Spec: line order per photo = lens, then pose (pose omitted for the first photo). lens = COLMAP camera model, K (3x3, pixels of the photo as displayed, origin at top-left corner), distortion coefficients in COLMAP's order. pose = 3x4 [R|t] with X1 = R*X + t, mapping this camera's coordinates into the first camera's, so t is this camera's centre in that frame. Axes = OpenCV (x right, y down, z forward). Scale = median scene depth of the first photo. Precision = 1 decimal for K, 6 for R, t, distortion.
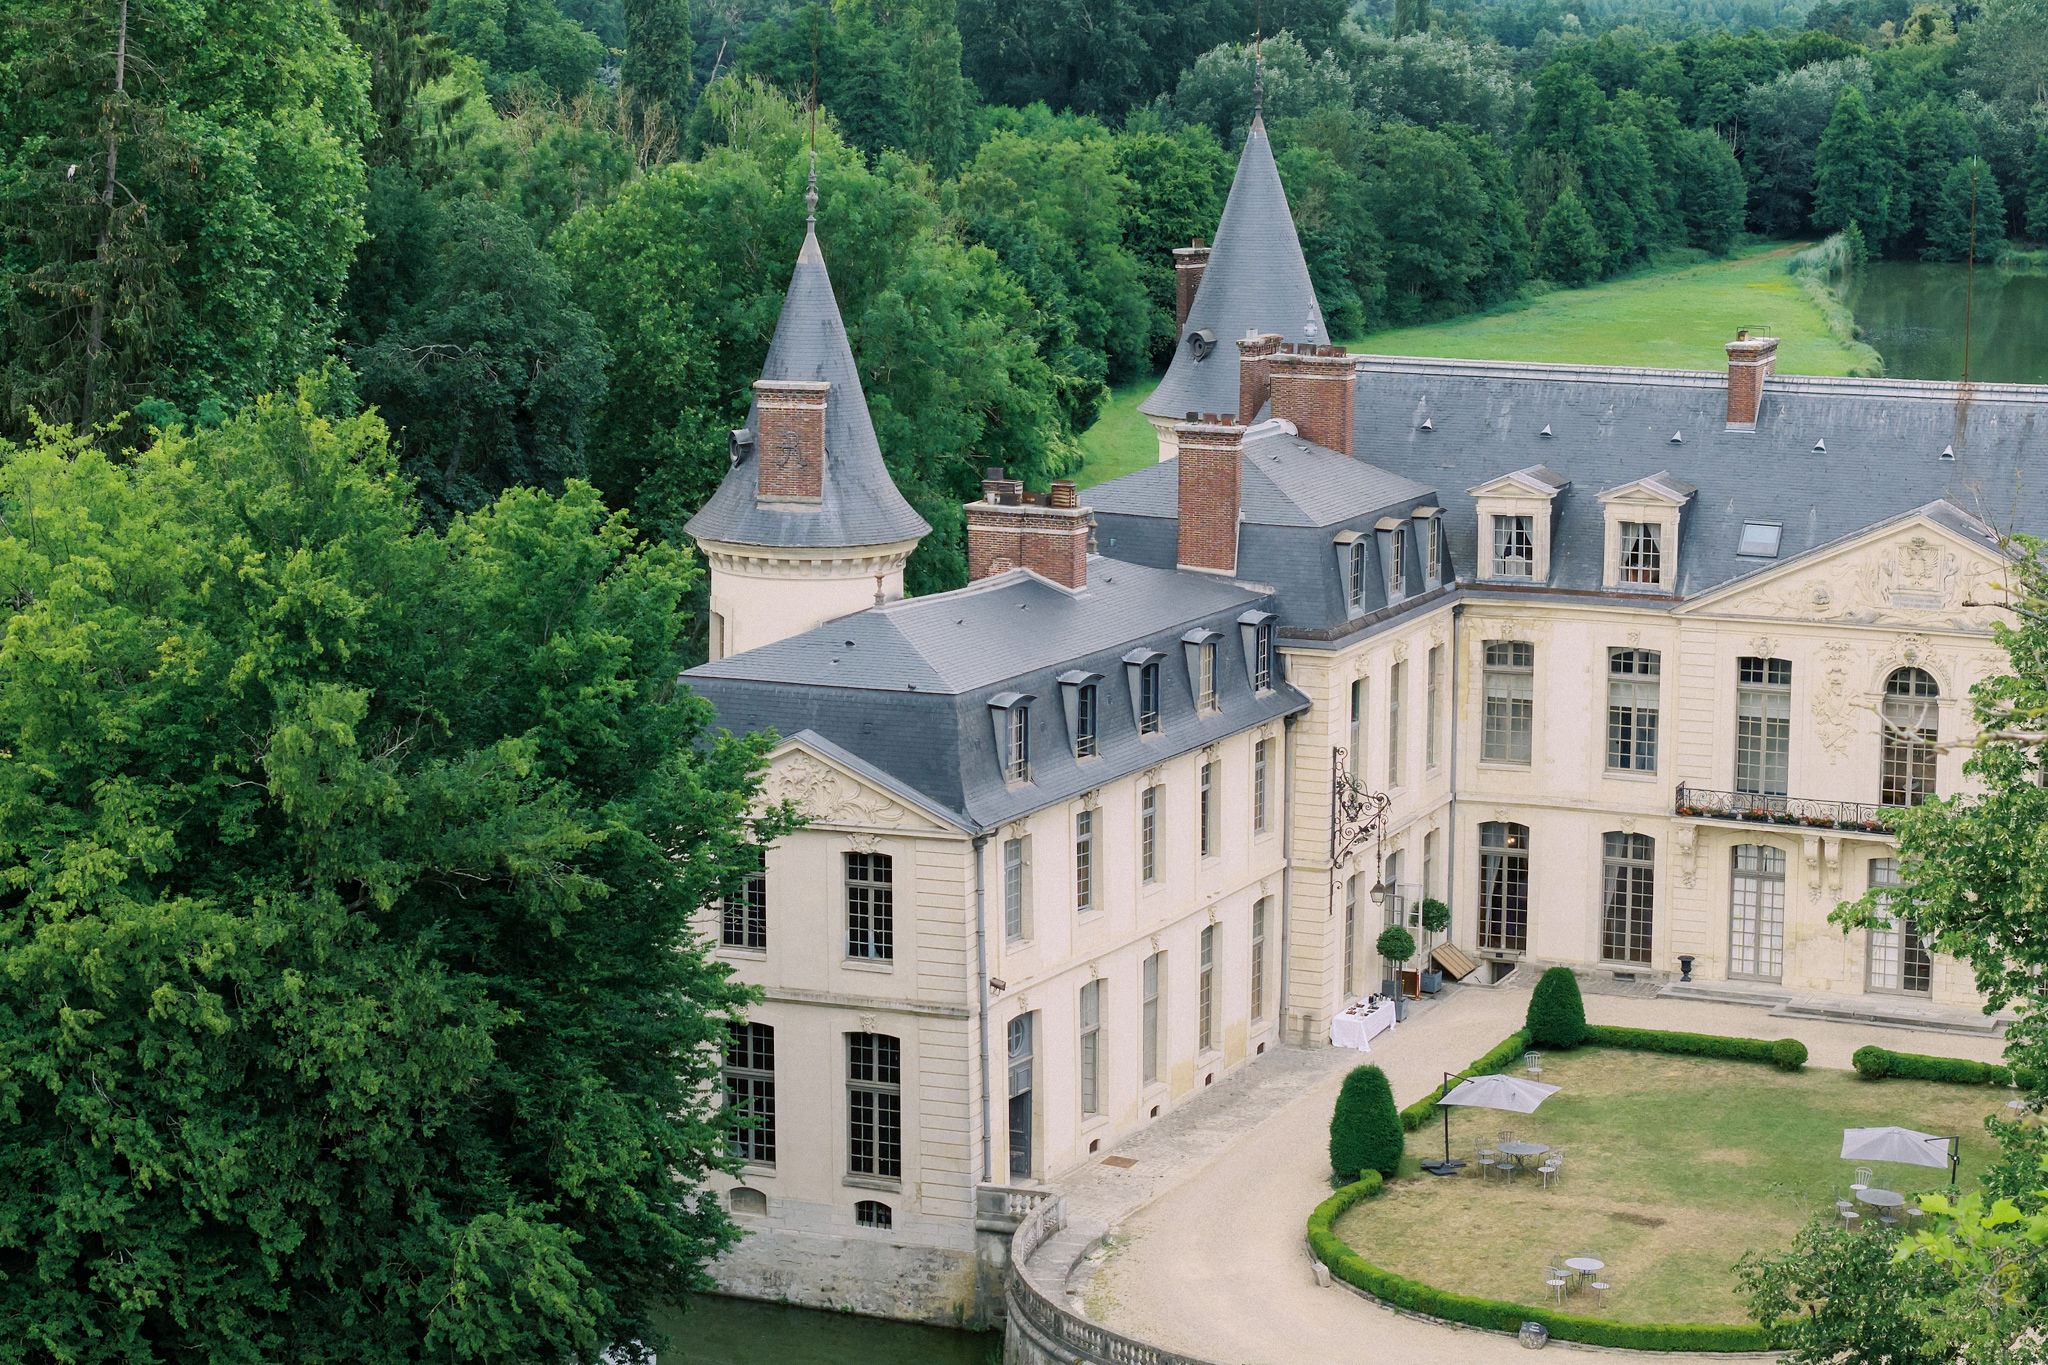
lens RADIAL K [[4085.5, 0, 1020.4], [0, 4085.5, 565.8], [0, 0, 1]] dist [0.045217, 0.000000]
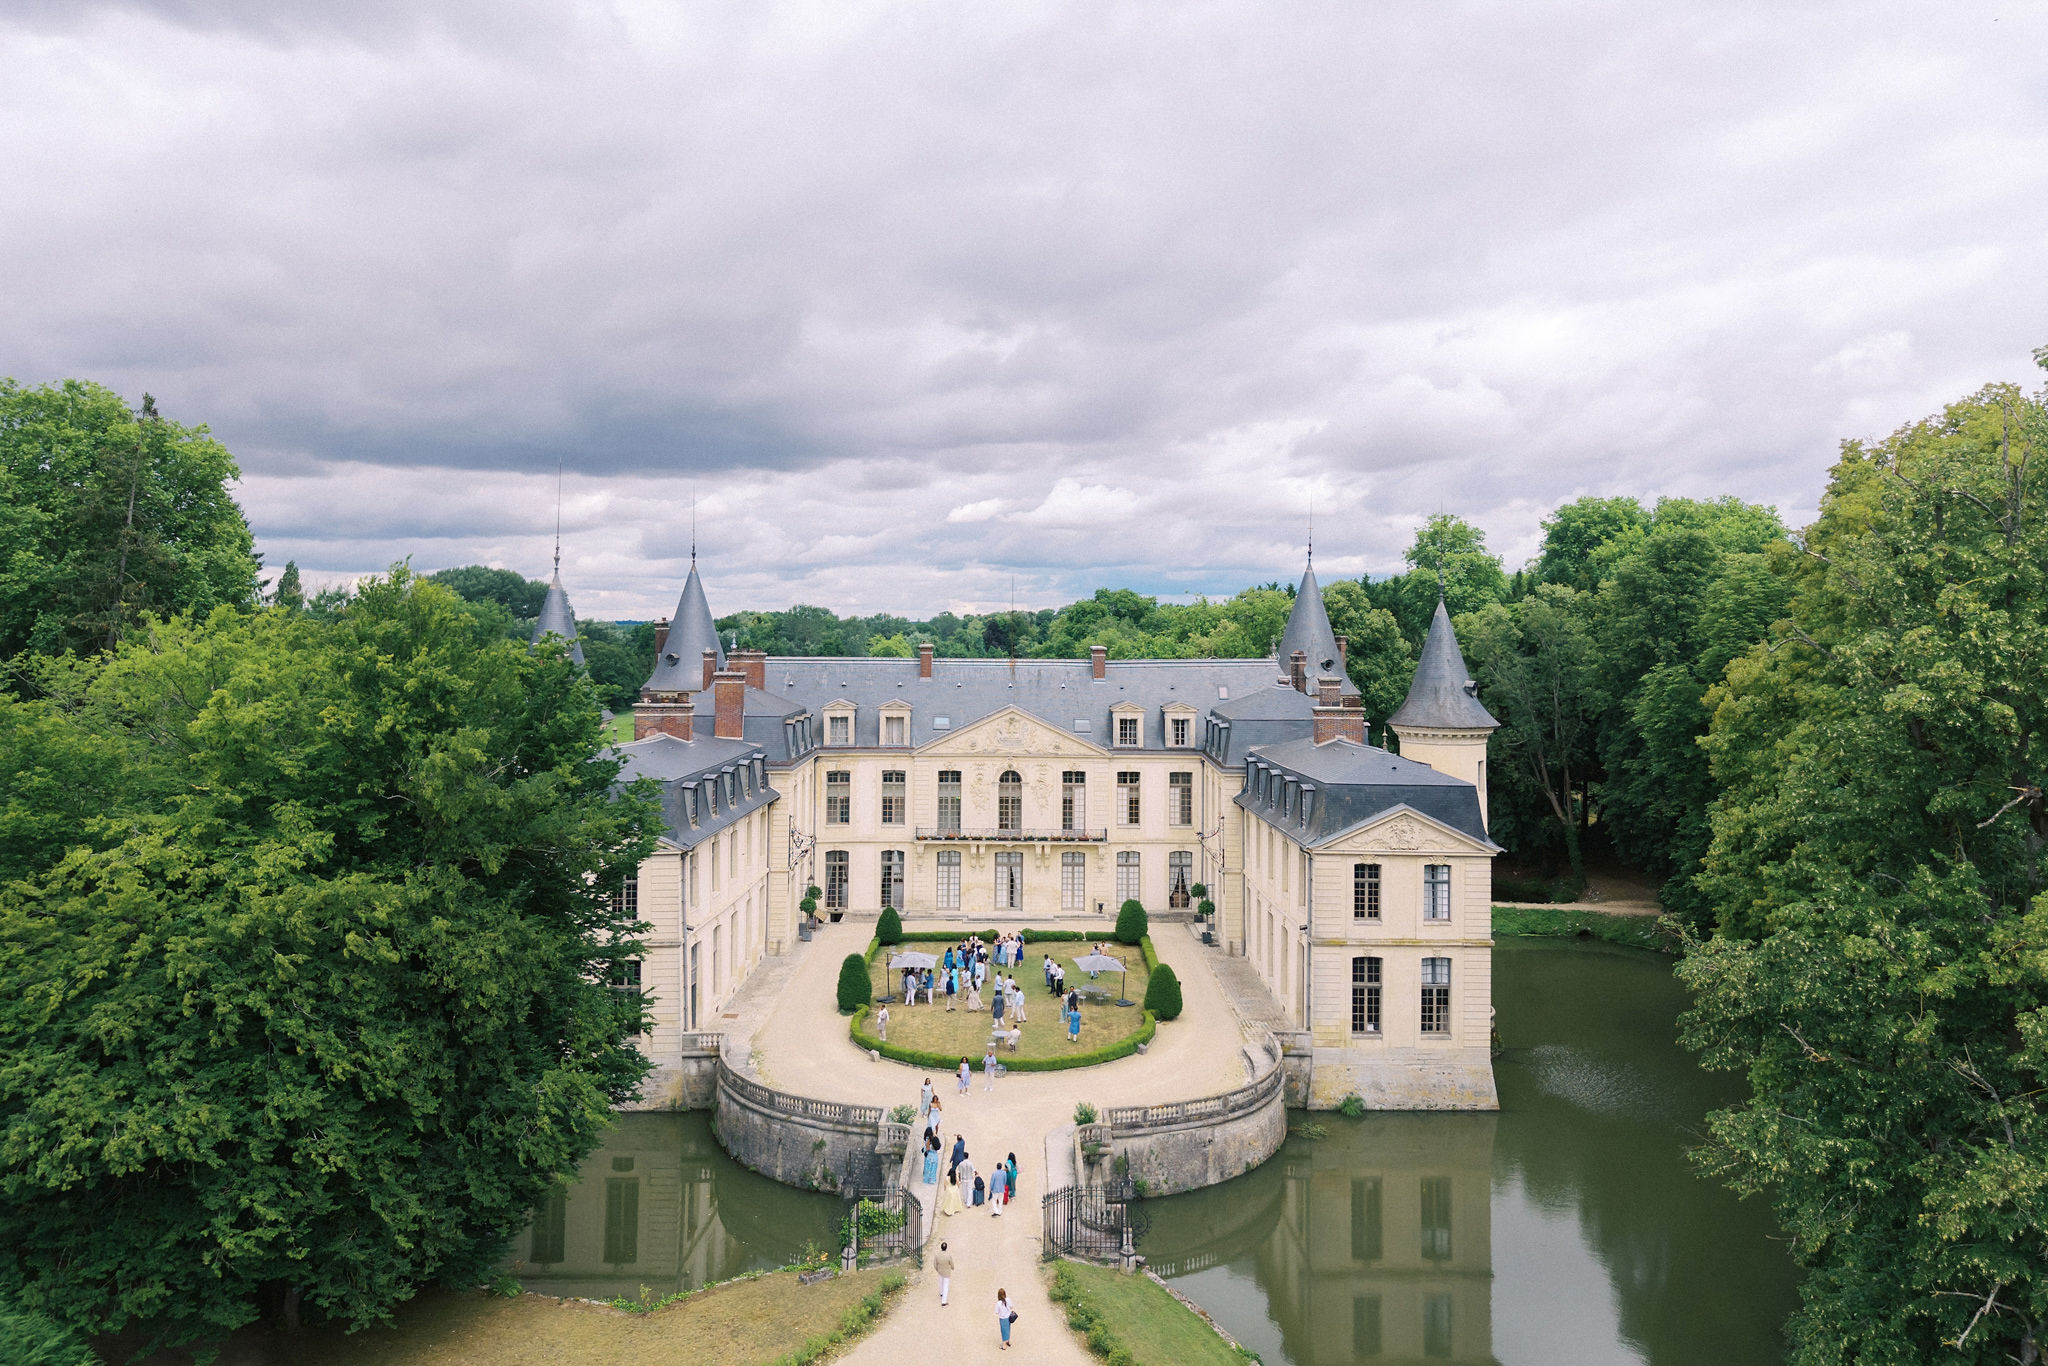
lens RADIAL K [[1345.2, 0, 1019.1], [0, 1345.2, 613.4], [0, 0, 1]] dist [0.017883, -0.007621]
pose [[0.907689, 0.003992, 0.419624, -0.141580], [0.057814, 0.989230, -0.134468, 0.049884], [-0.415642, 0.146315, 0.897682, 0.333395]]
